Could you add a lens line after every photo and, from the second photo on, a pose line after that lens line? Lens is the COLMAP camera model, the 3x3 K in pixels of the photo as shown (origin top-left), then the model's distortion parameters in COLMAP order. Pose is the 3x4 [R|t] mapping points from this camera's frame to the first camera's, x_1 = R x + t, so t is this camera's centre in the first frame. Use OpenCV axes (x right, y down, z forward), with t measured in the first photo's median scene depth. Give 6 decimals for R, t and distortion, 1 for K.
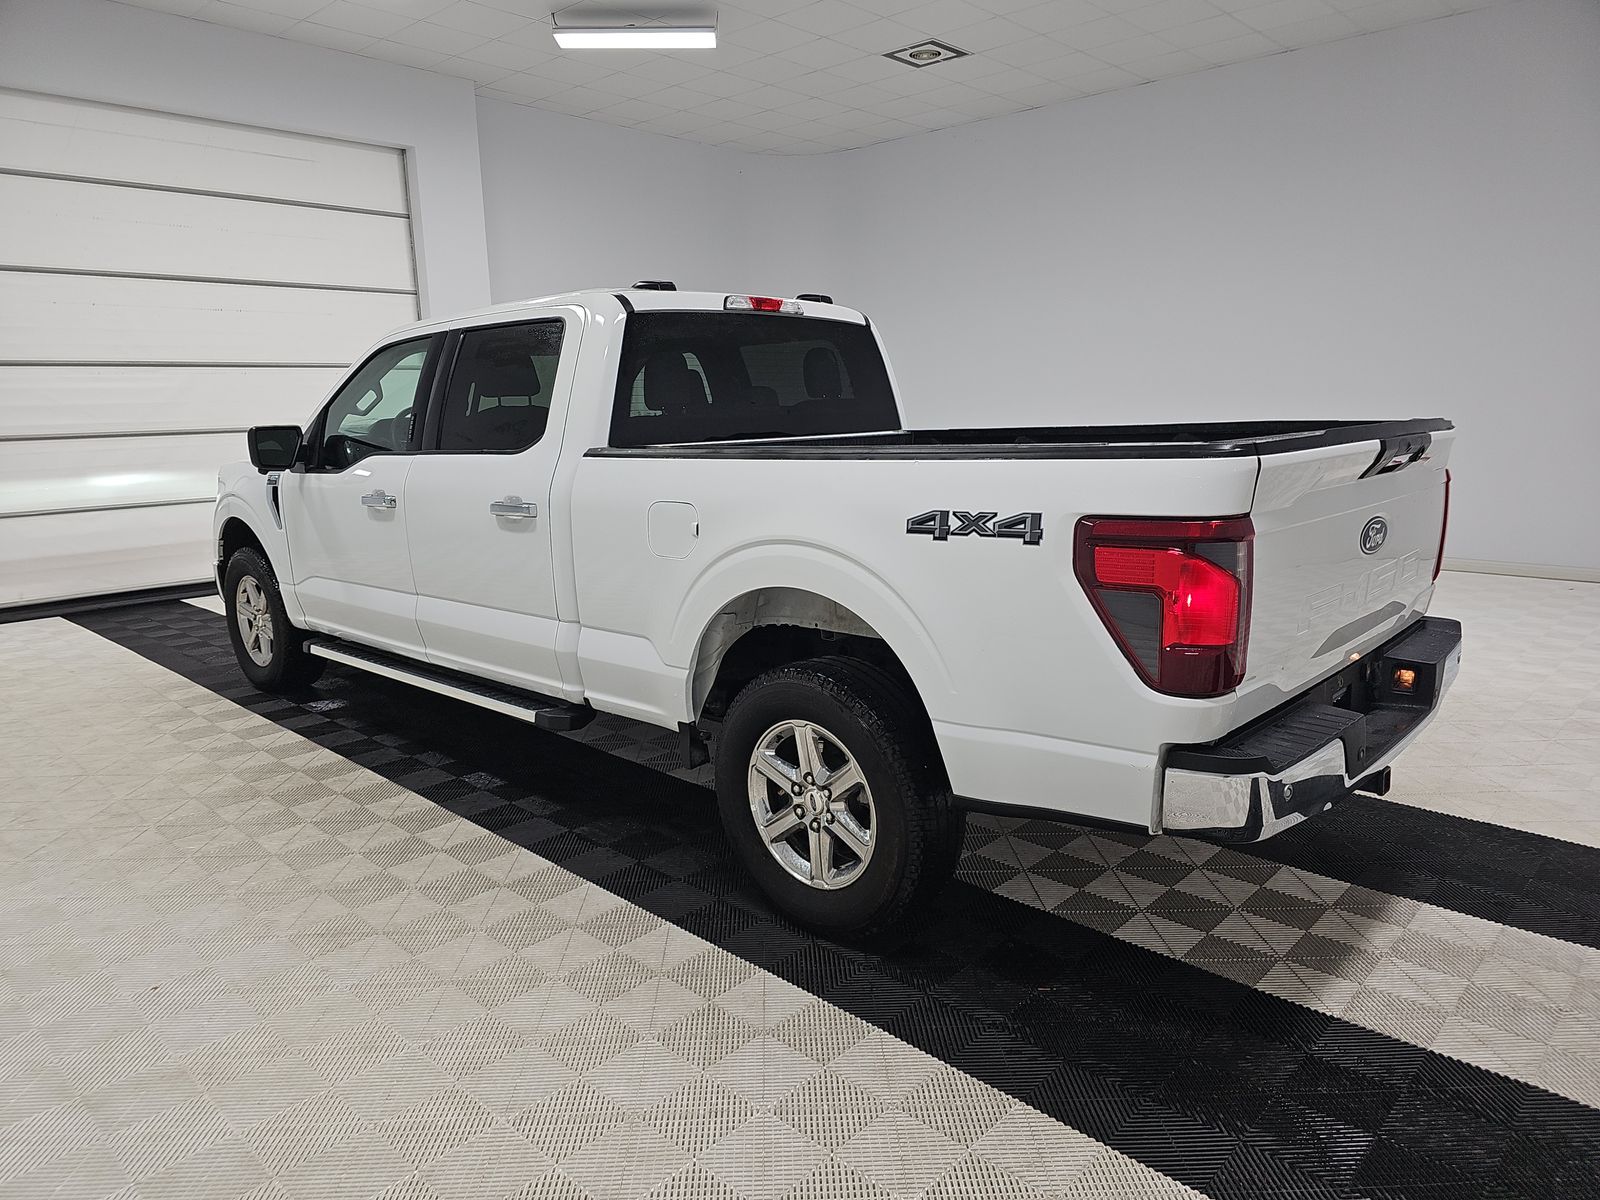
lens RADIAL K [[1065.5, 0, 798.8], [0, 1065.5, 591.2], [0, 0, 1]] dist [0.002425, -0.002545]
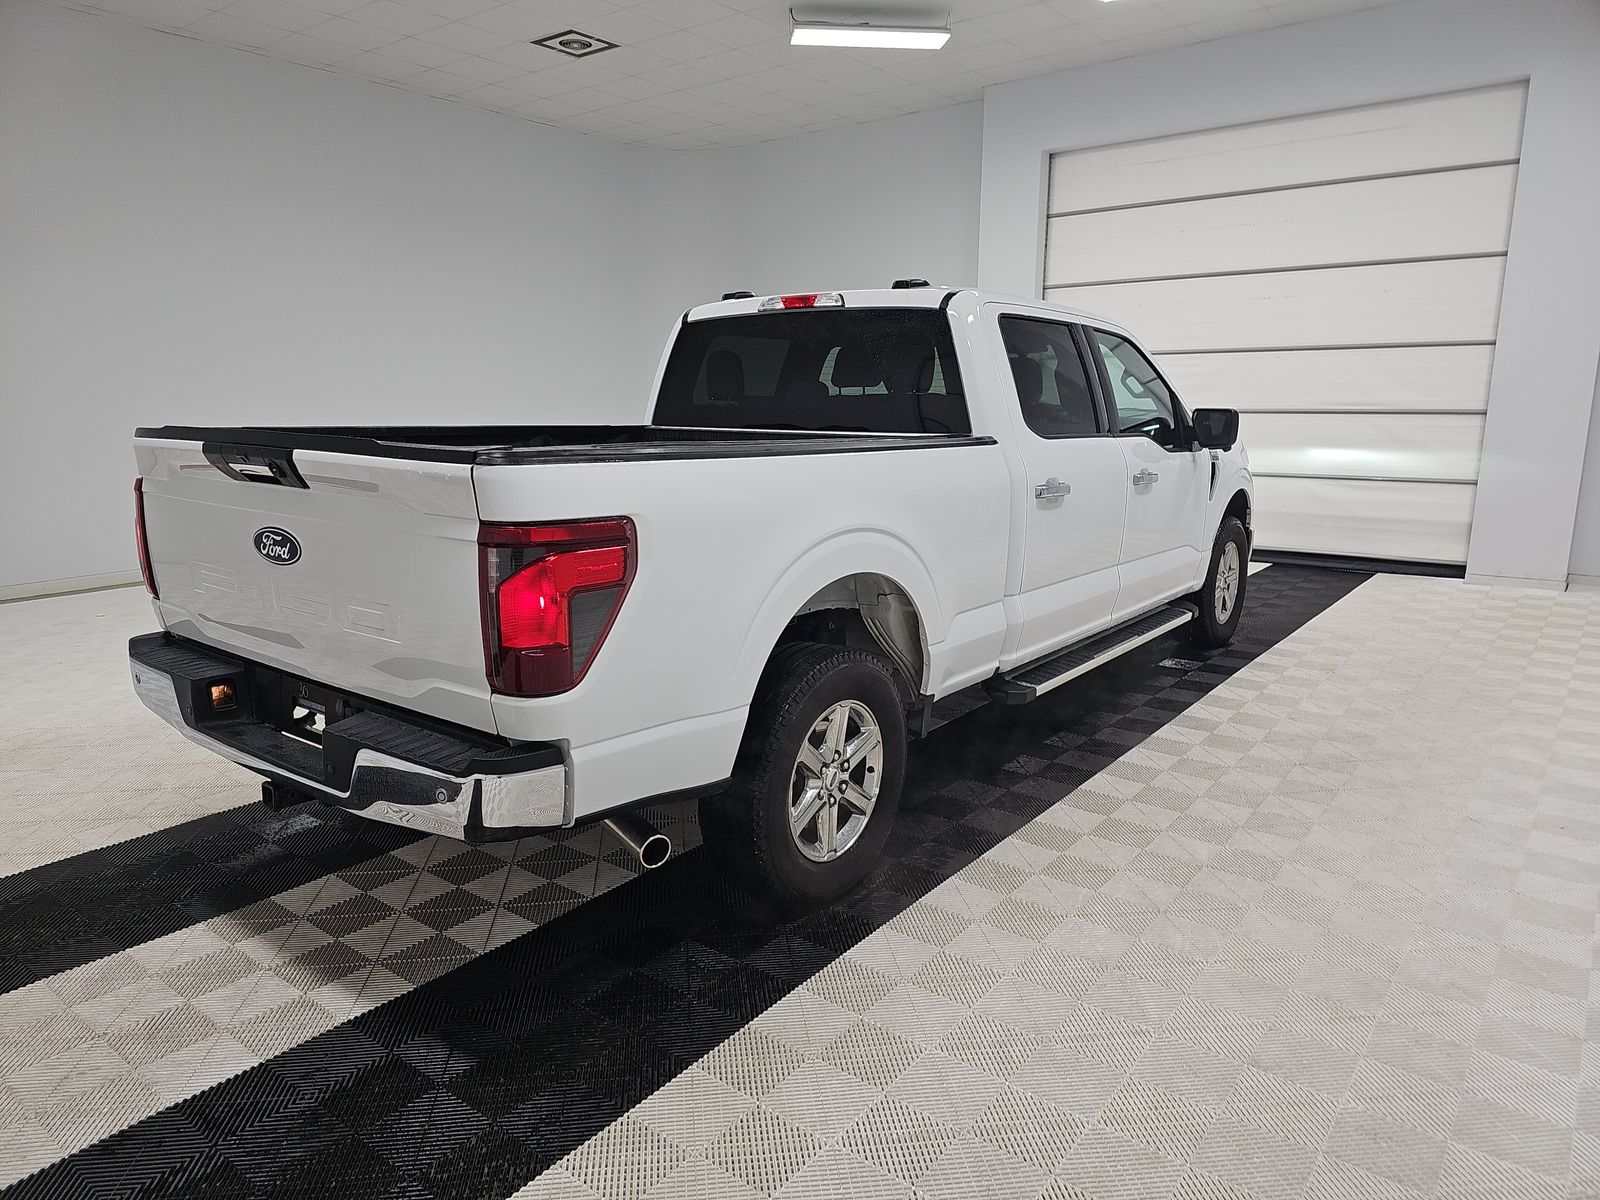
lens RADIAL K [[1065.5, 0, 798.8], [0, 1065.5, 591.2], [0, 0, 1]] dist [0.002425, -0.002545]
pose [[0.070587, 0.200290, -0.977190, 0.619643], [-0.175463, 0.966852, 0.185497, -0.111472], [0.981952, 0.158367, 0.103391, 0.553807]]
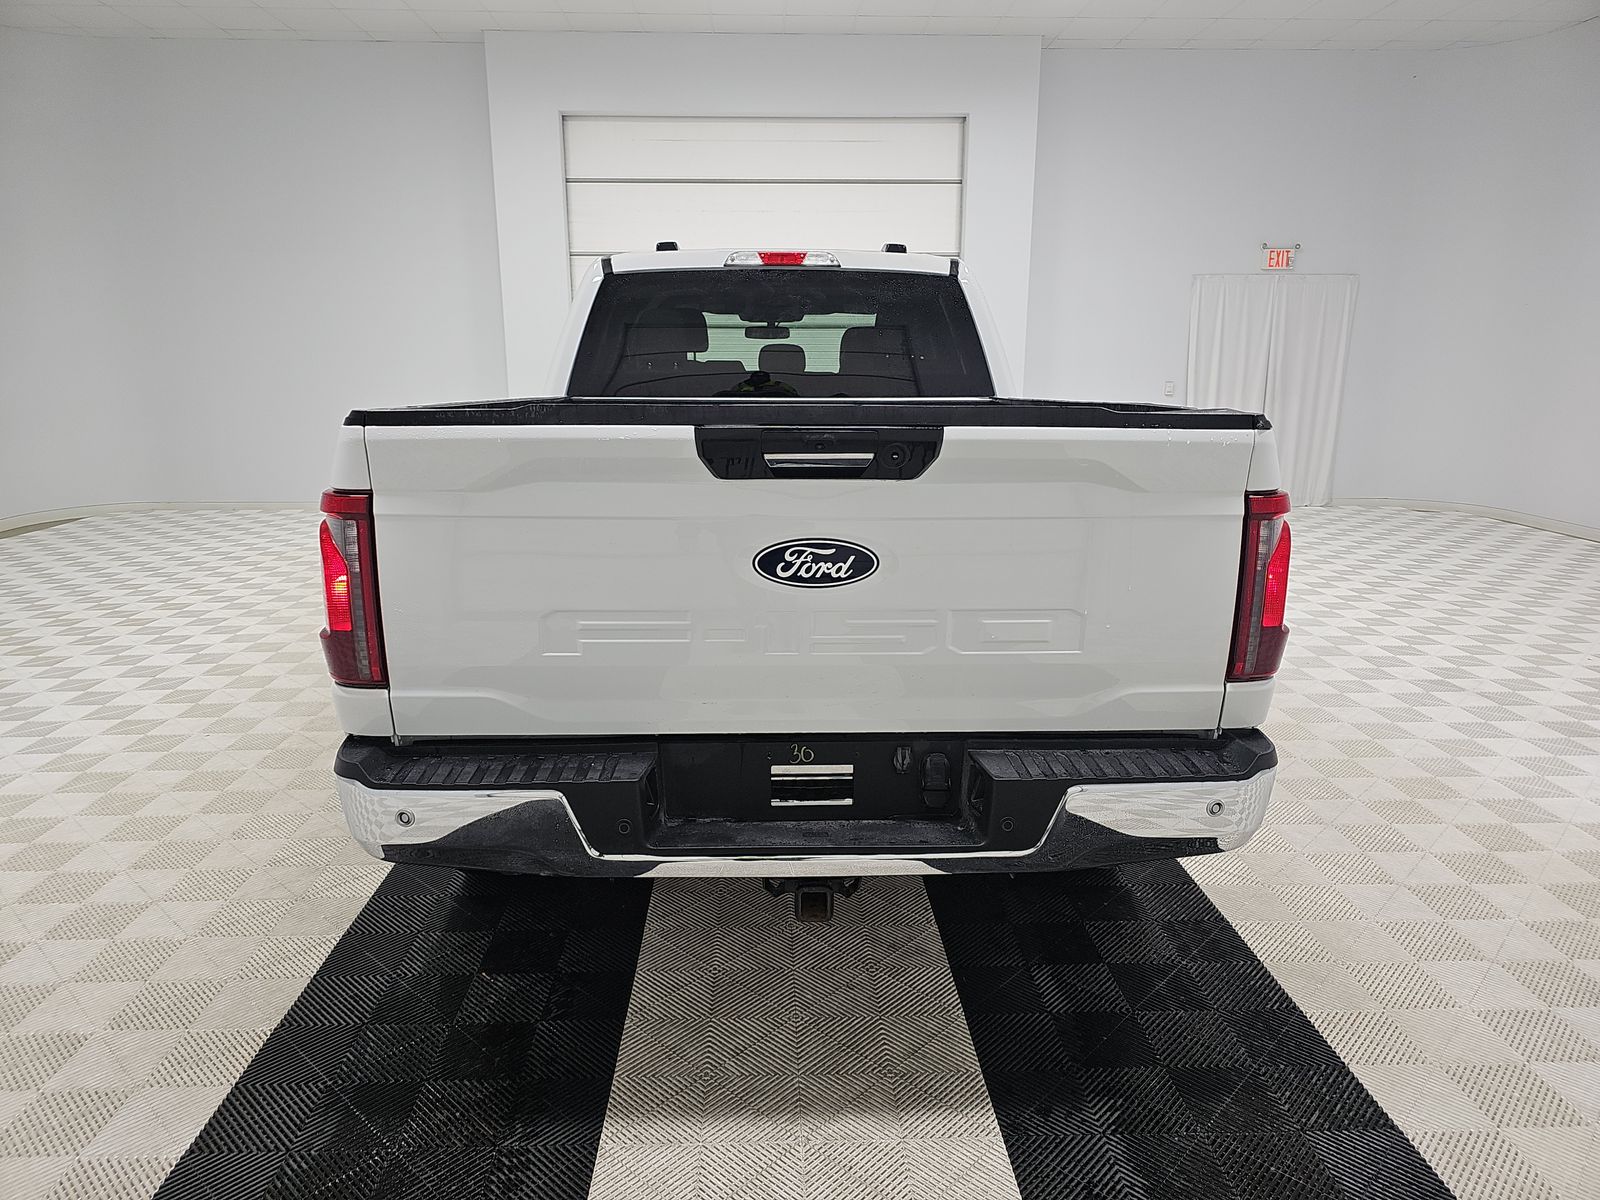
lens RADIAL K [[1026.1, 0, 800.0], [0, 1026.1, 600.0], [0, 0, 1]] dist [0.007353, 0.000758]
pose [[0.702813, 0.178638, -0.688580, 0.405351], [-0.139133, 0.983781, 0.113212, -0.041290], [0.697636, 0.016238, 0.716268, 0.201772]]
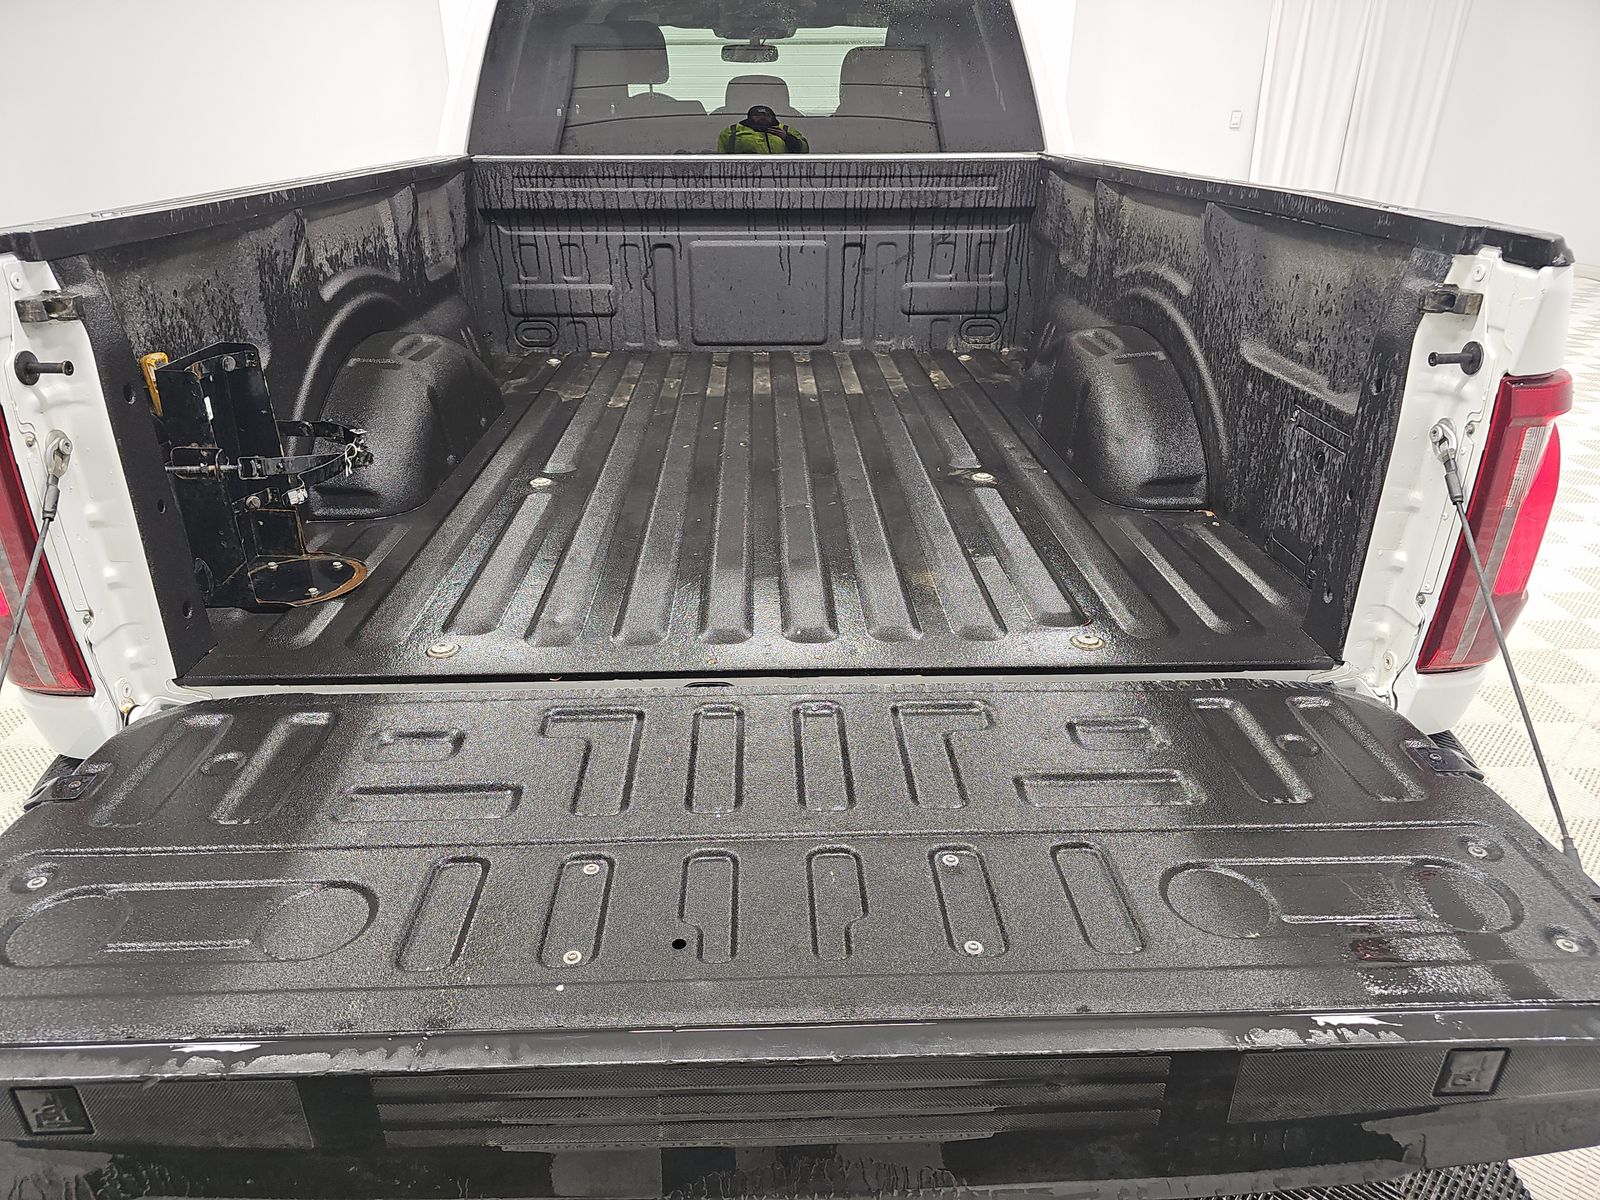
lens RADIAL K [[1065.5, 0, 798.8], [0, 1065.5, 591.2], [0, 0, 1]] dist [0.002425, -0.002545]
pose [[0.701556, 0.327894, -0.632696, 0.332087], [-0.142928, 0.934556, 0.325848, -0.063718], [0.698133, -0.138171, 0.702509, 0.282541]]
